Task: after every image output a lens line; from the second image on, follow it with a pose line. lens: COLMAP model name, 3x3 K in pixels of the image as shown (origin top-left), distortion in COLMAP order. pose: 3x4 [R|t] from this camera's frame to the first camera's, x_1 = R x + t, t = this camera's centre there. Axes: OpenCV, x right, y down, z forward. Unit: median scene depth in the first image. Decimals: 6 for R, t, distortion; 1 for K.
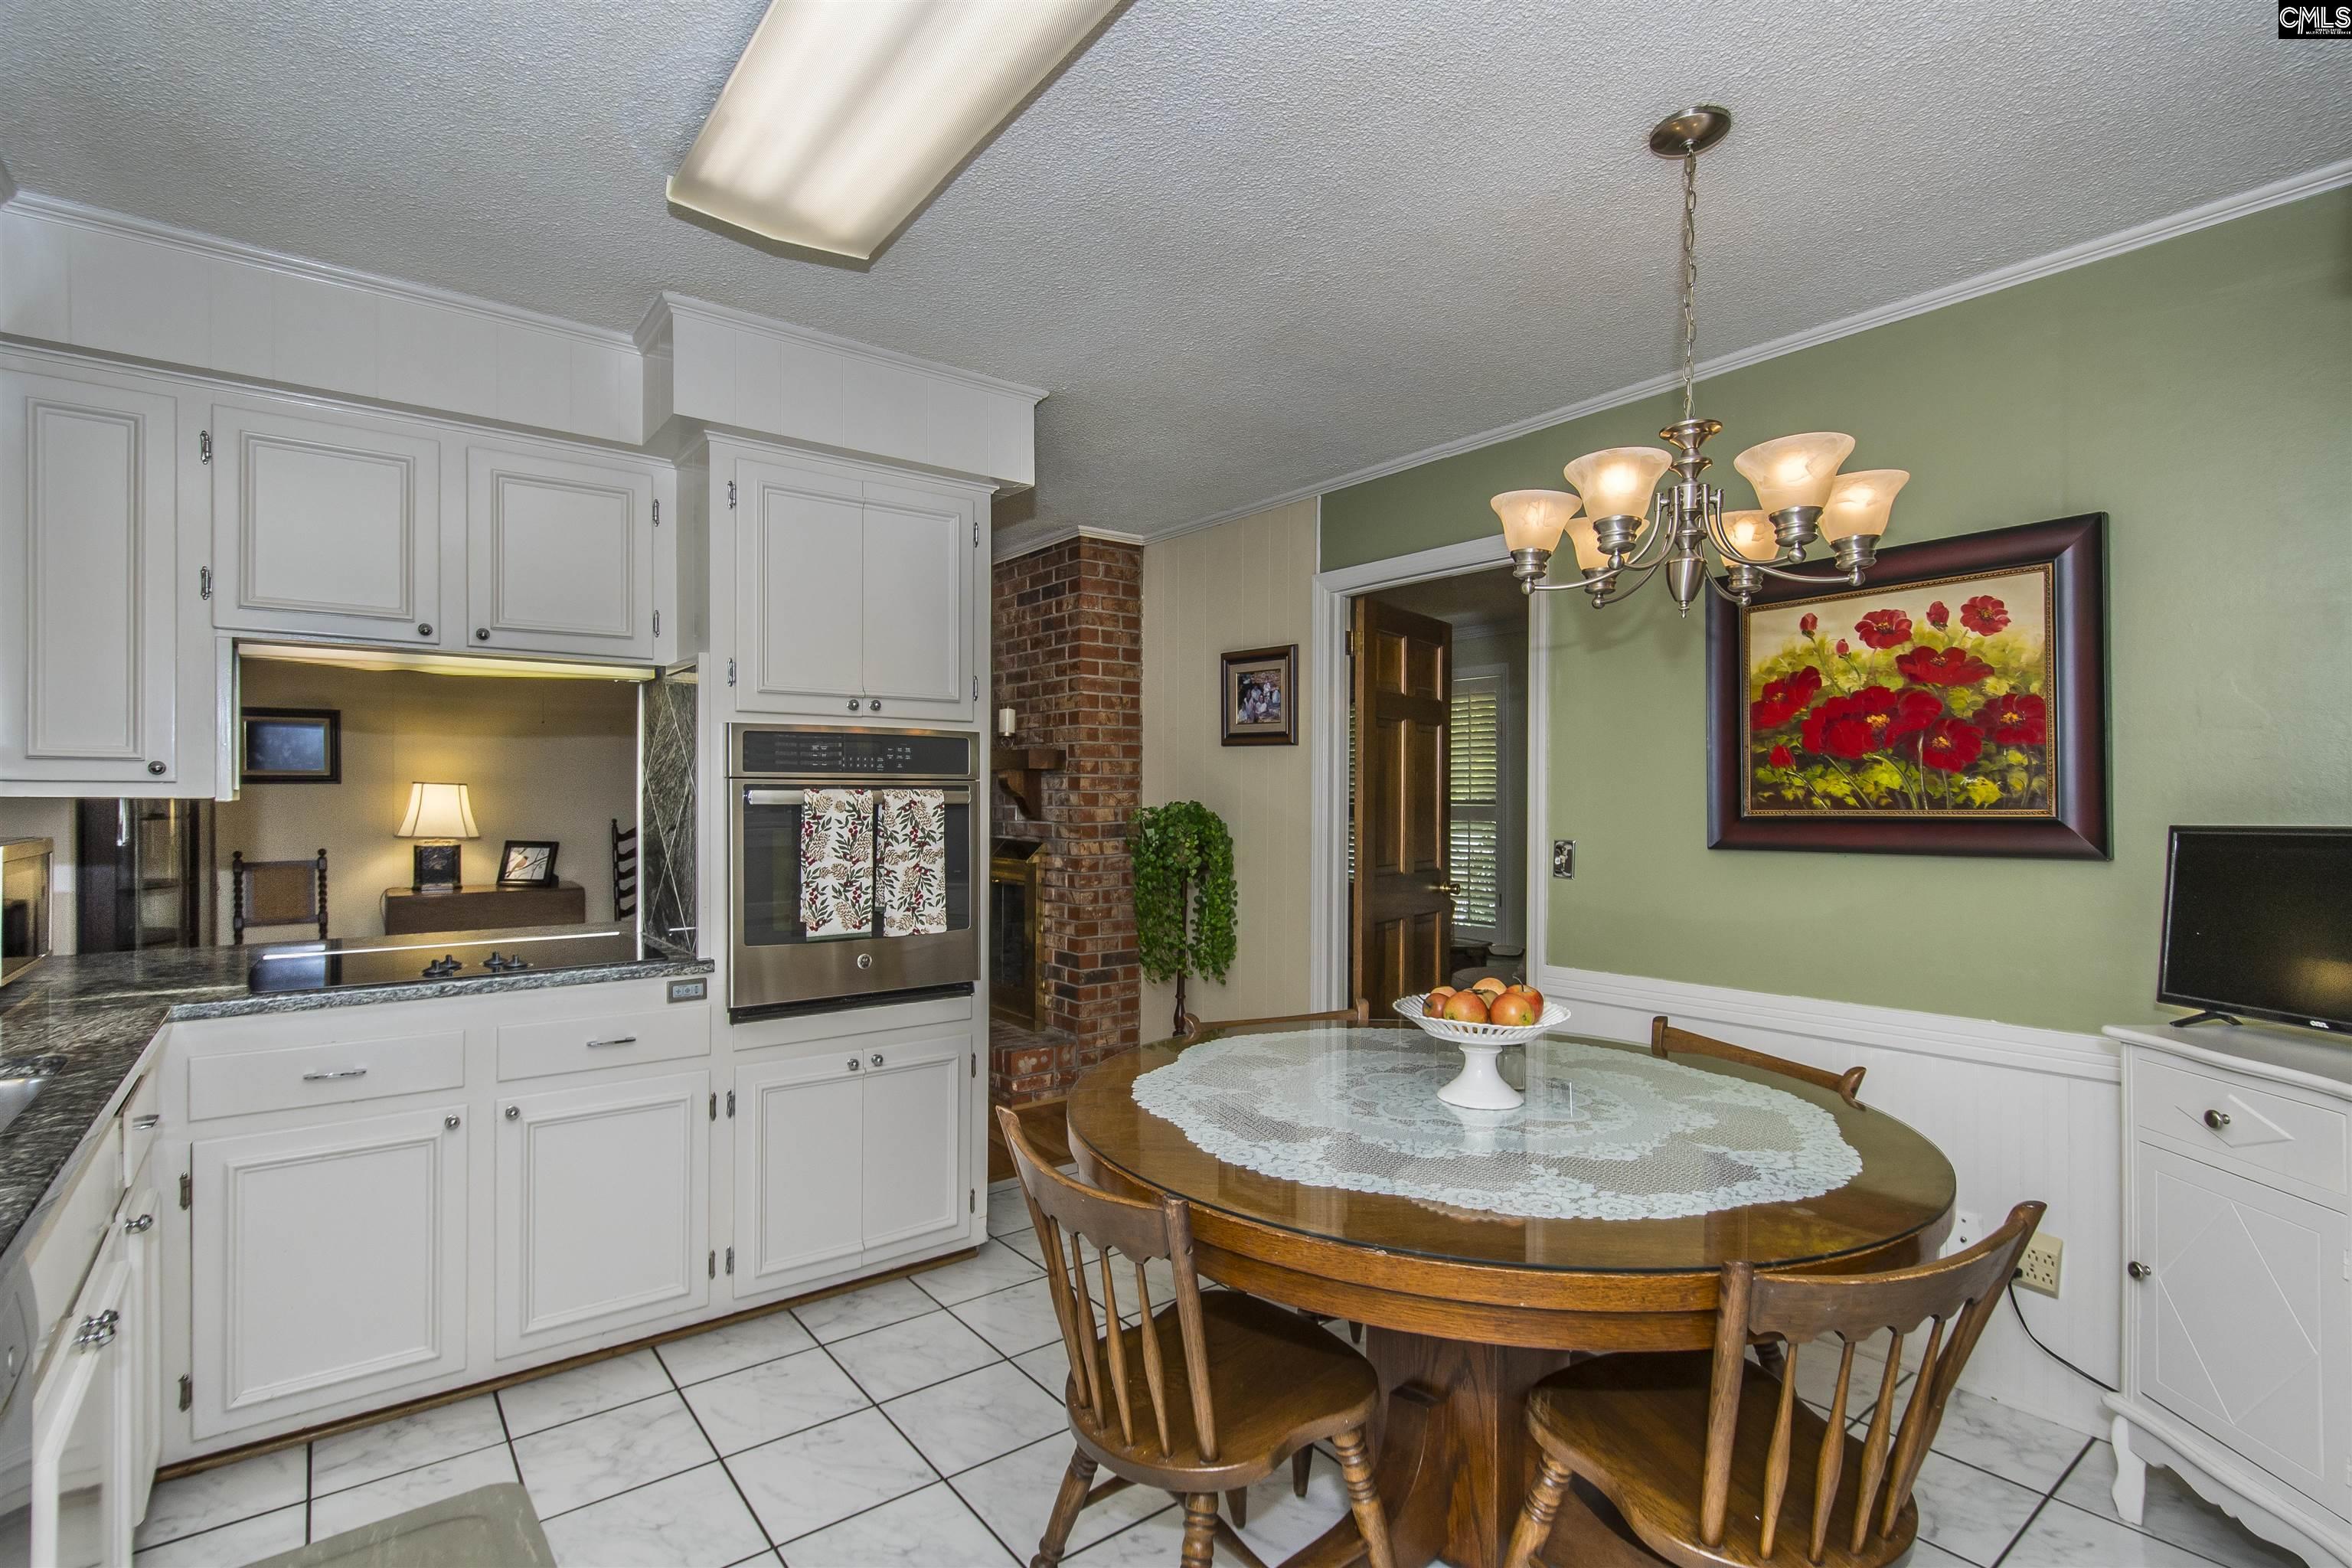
lens RADIAL K [[1096.6, 0, 1124.2], [0, 1096.6, 808.0], [0, 0, 1]] dist [0.002968, -0.005632]
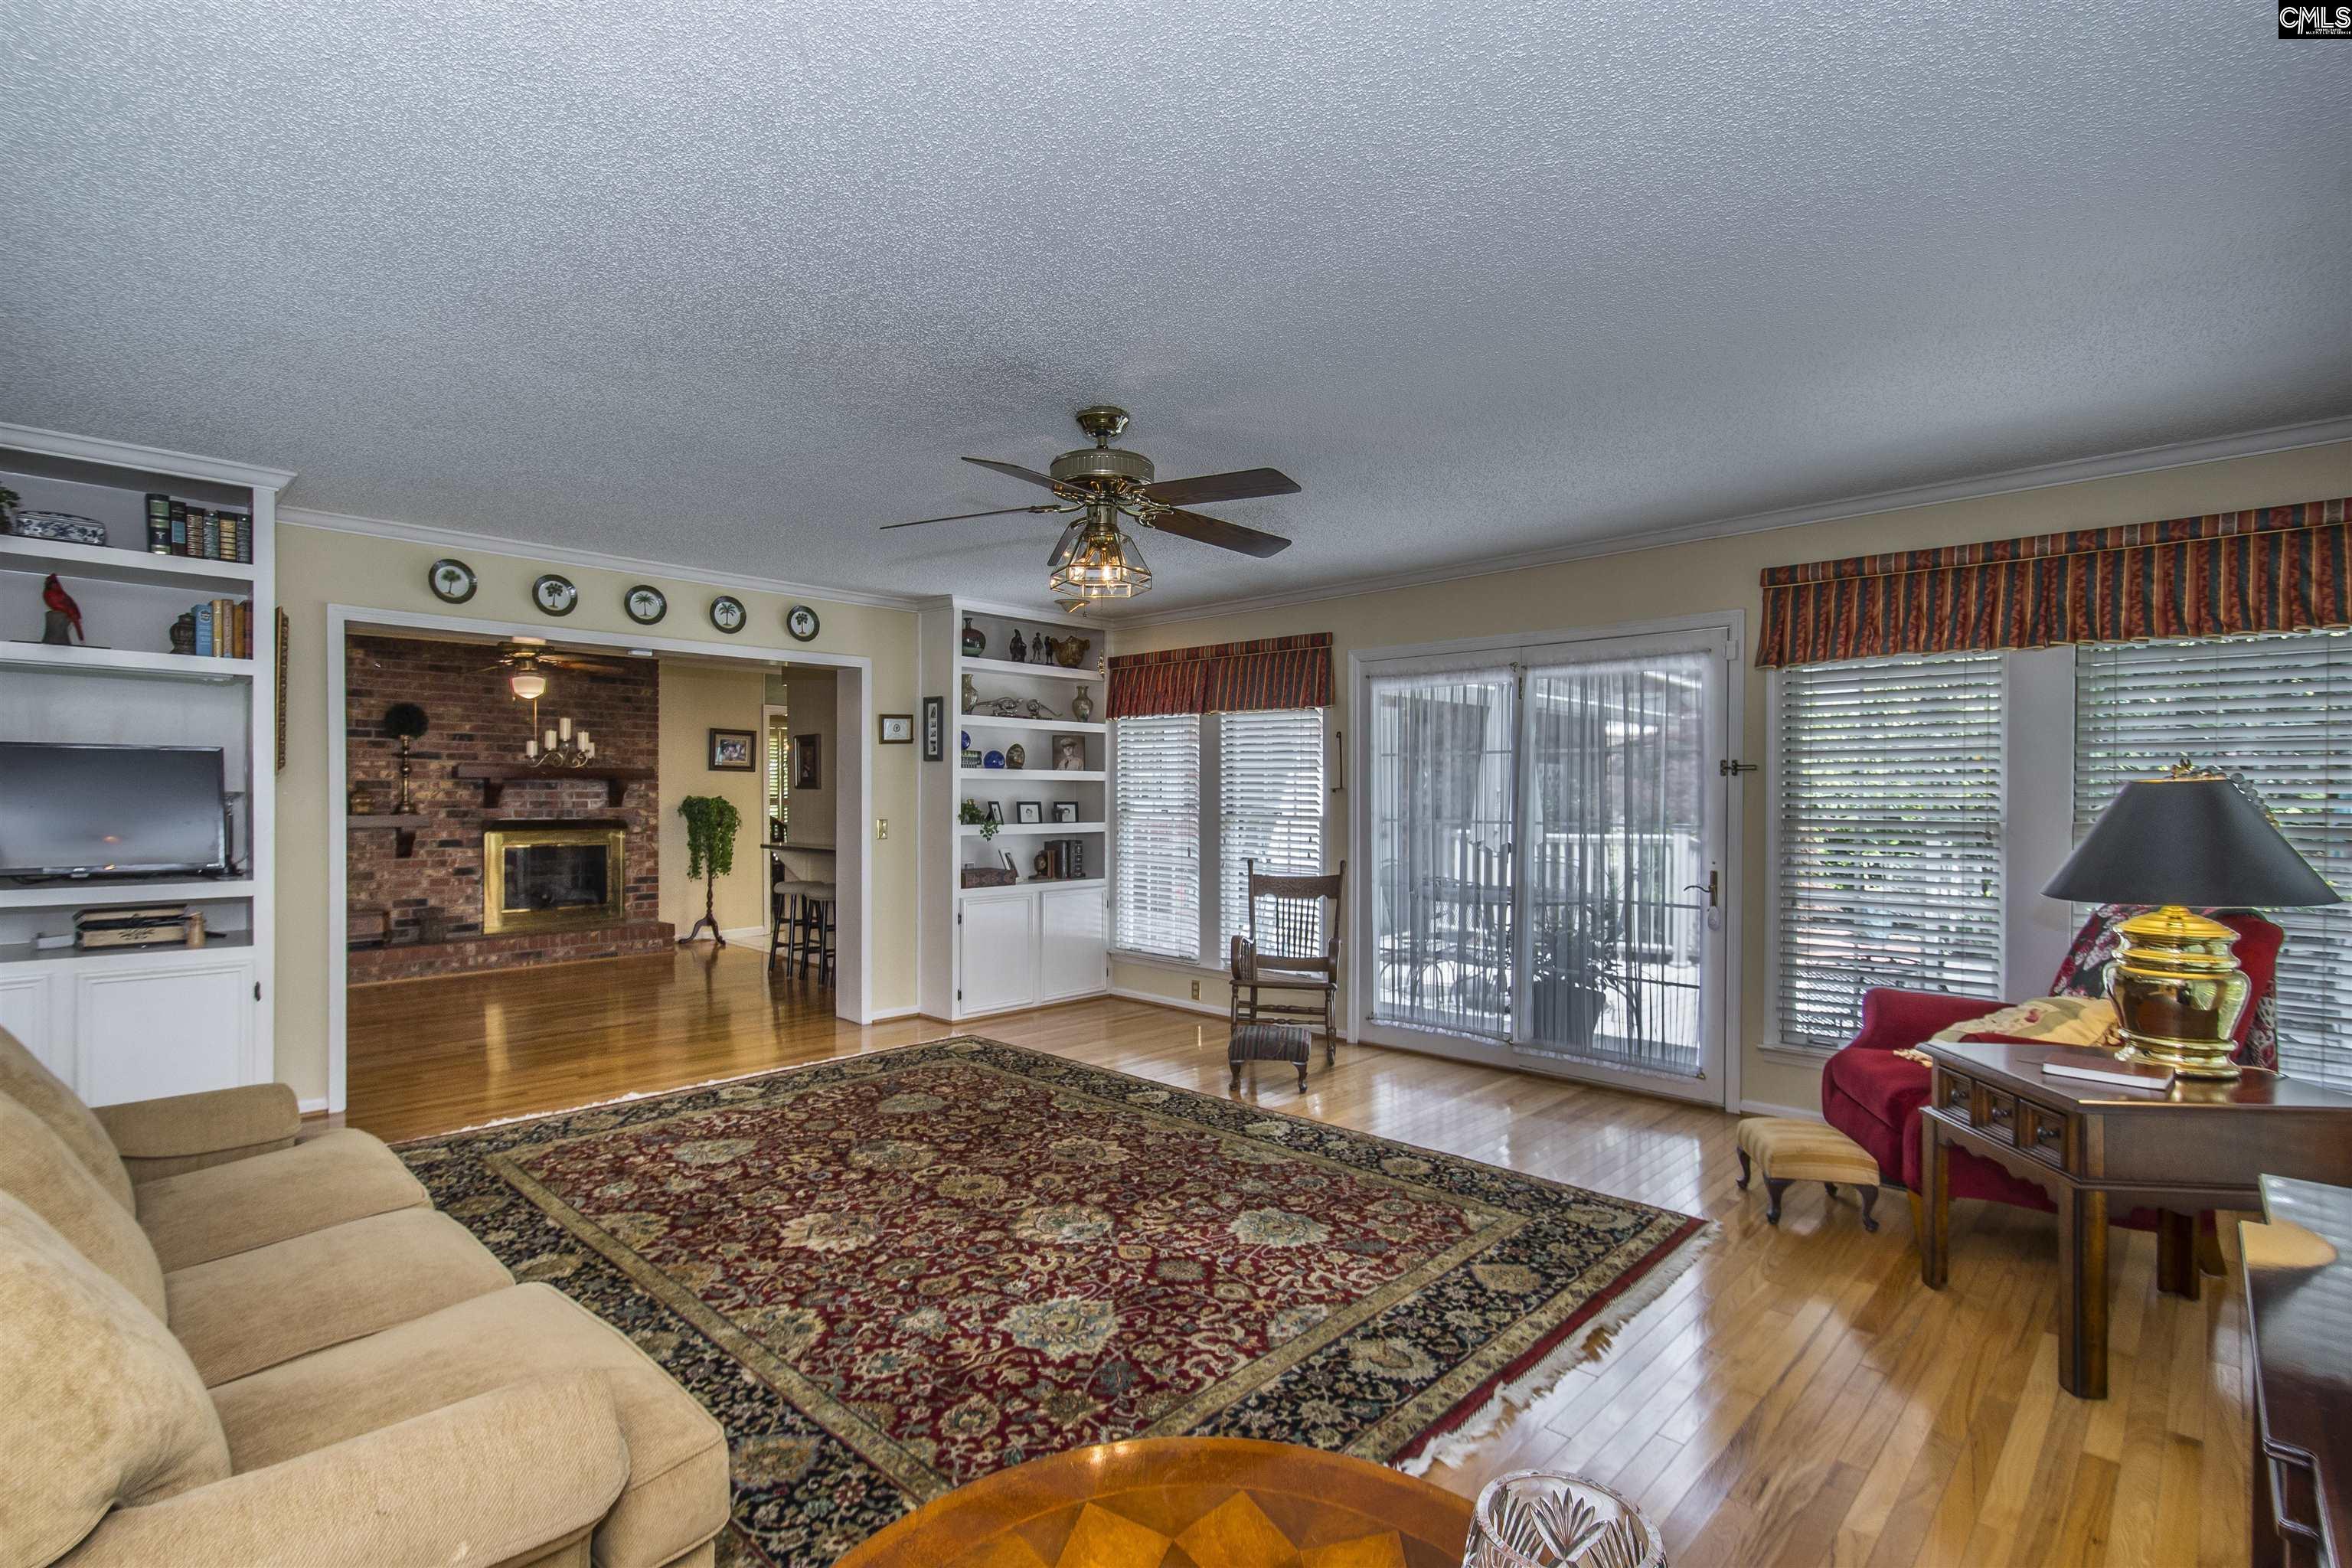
lens RADIAL K [[1096.6, 0, 1148.4], [0, 1096.6, 804.6], [0, 0, 1]] dist [0.002968, -0.005632]
pose [[-0.154967, -0.015509, 0.987798, -3.347451], [0.010785, 0.999791, 0.017389, -0.025036], [-0.987861, 0.013348, -0.154767, 0.709864]]
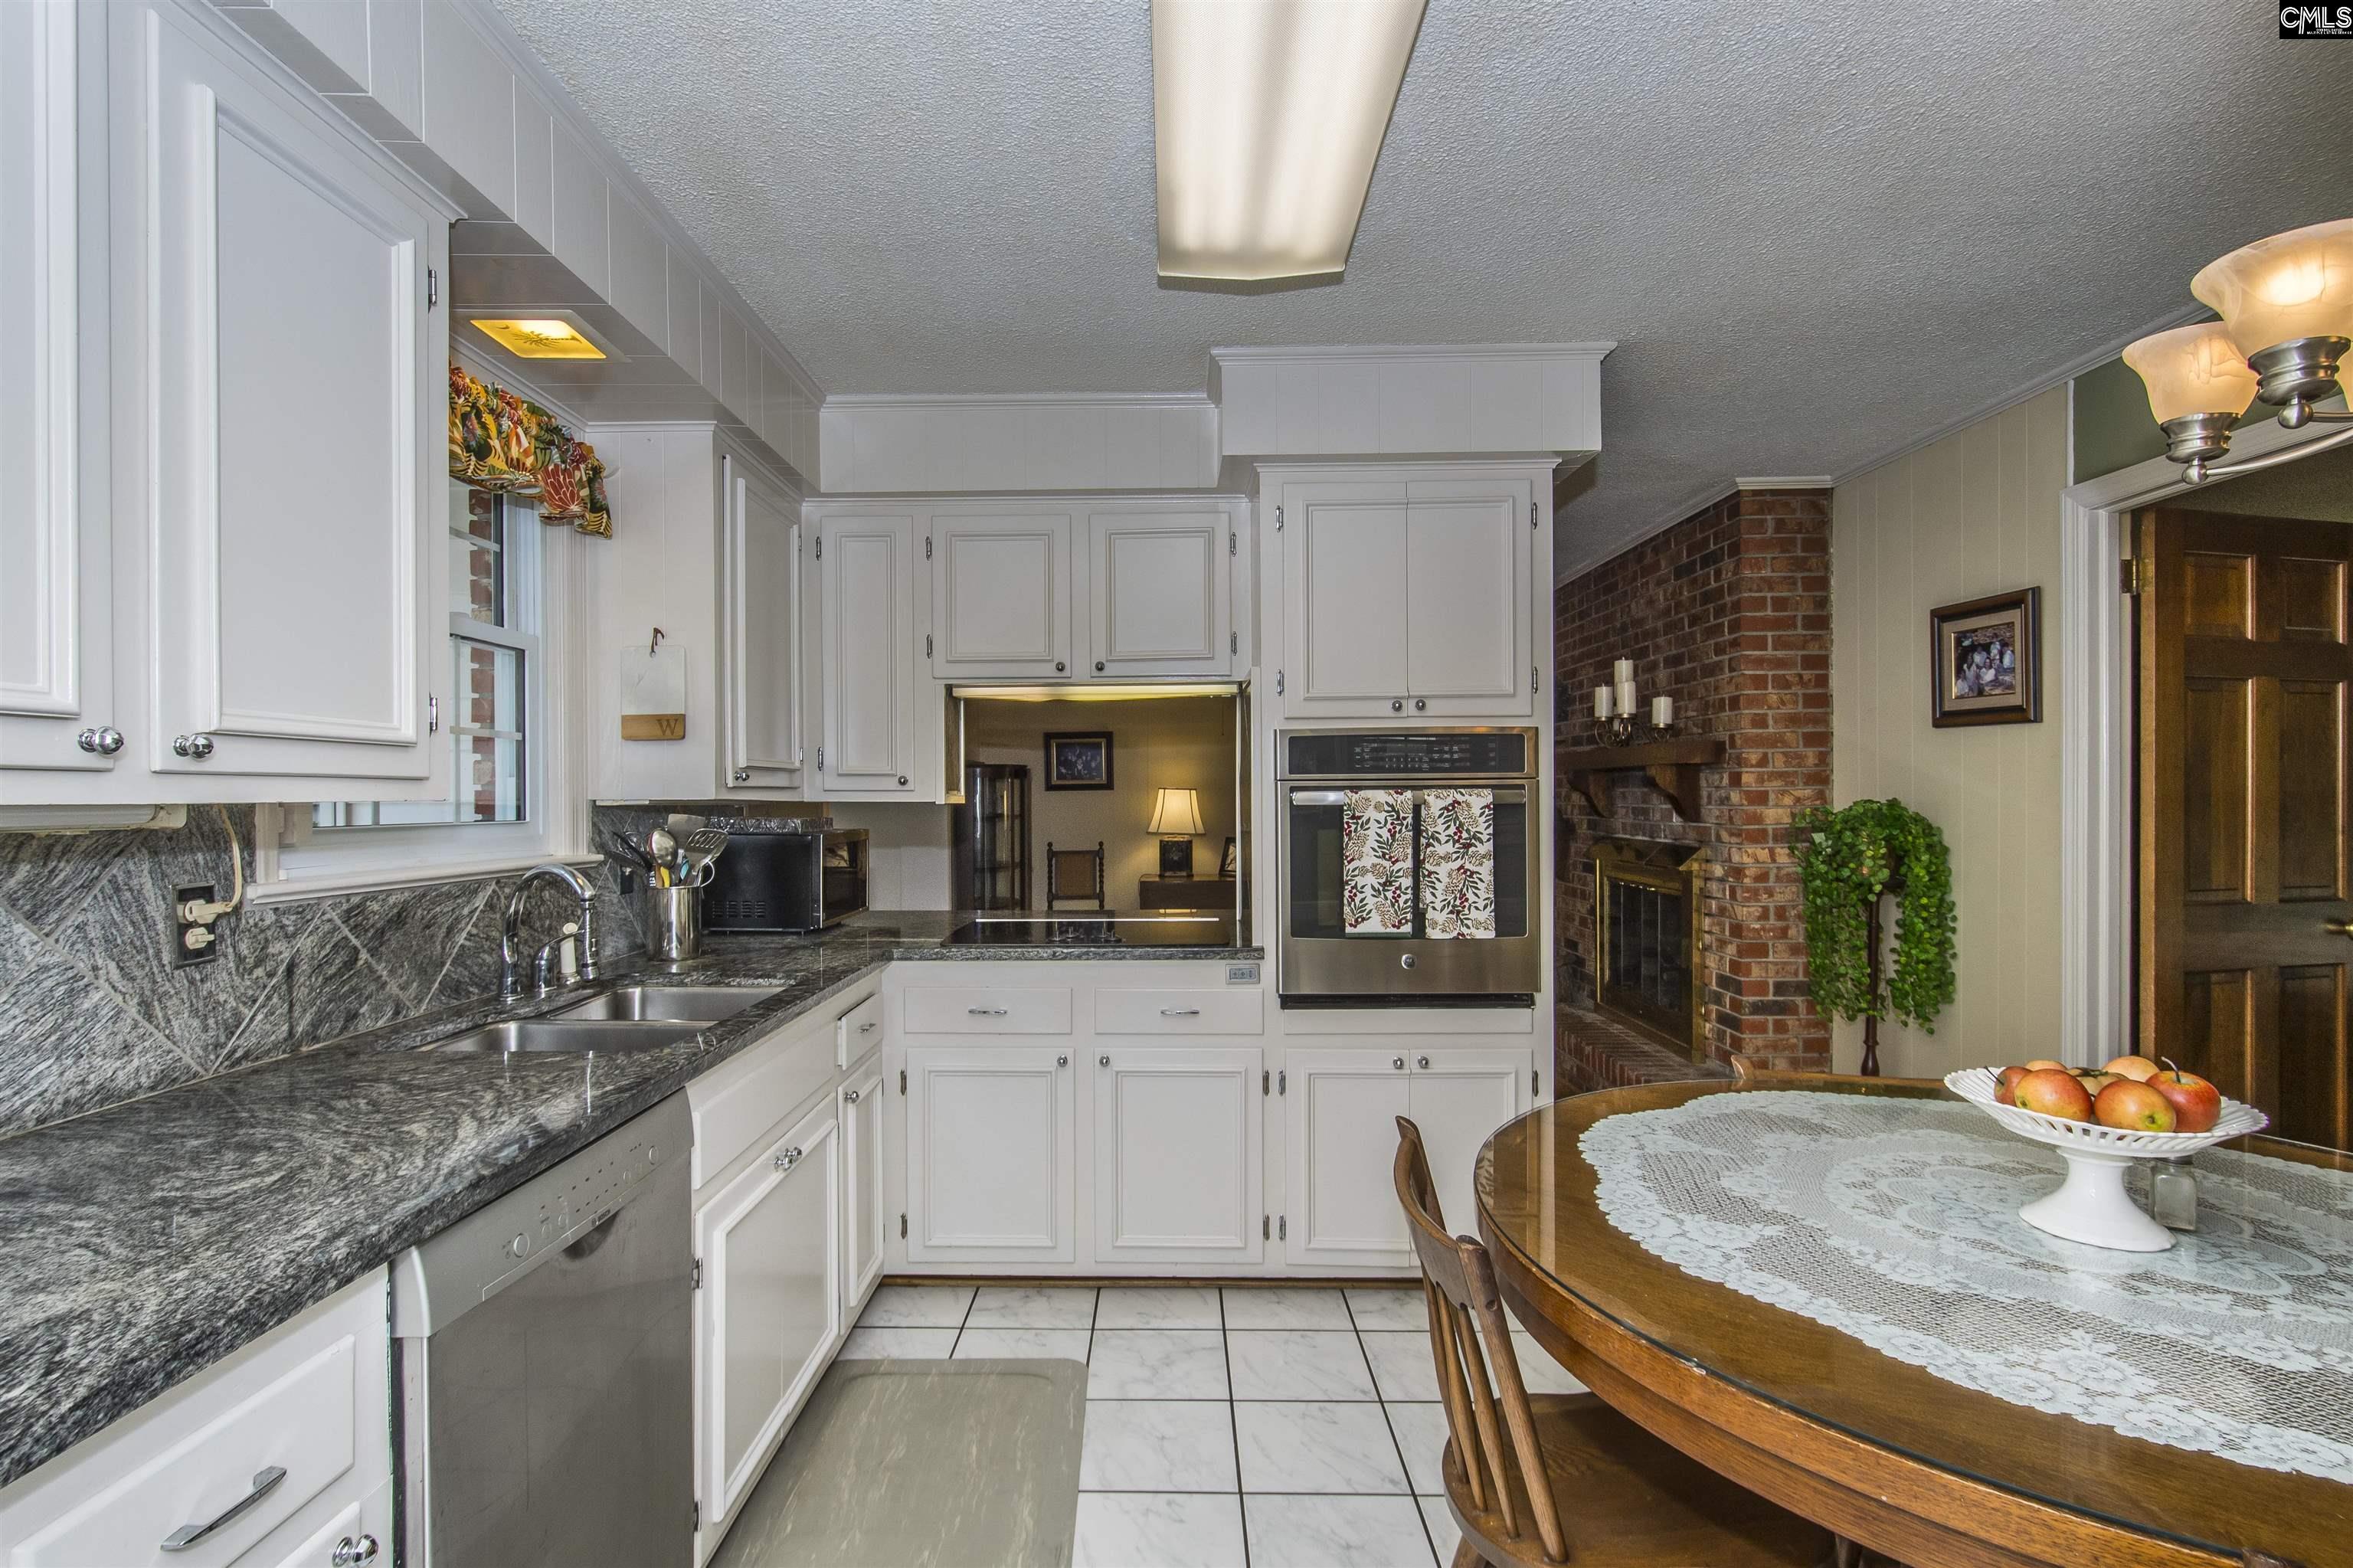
lens RADIAL K [[1097.1, 0, 1145.9], [0, 1097.1, 808.9], [0, 0, 1]] dist [0.002968, -0.005632]
pose [[0.789606, -0.001274, -0.613613, 0.188596], [0.001466, 0.999999, -0.000190, 0.000412], [0.613613, -0.000749, 0.789607, 0.062146]]
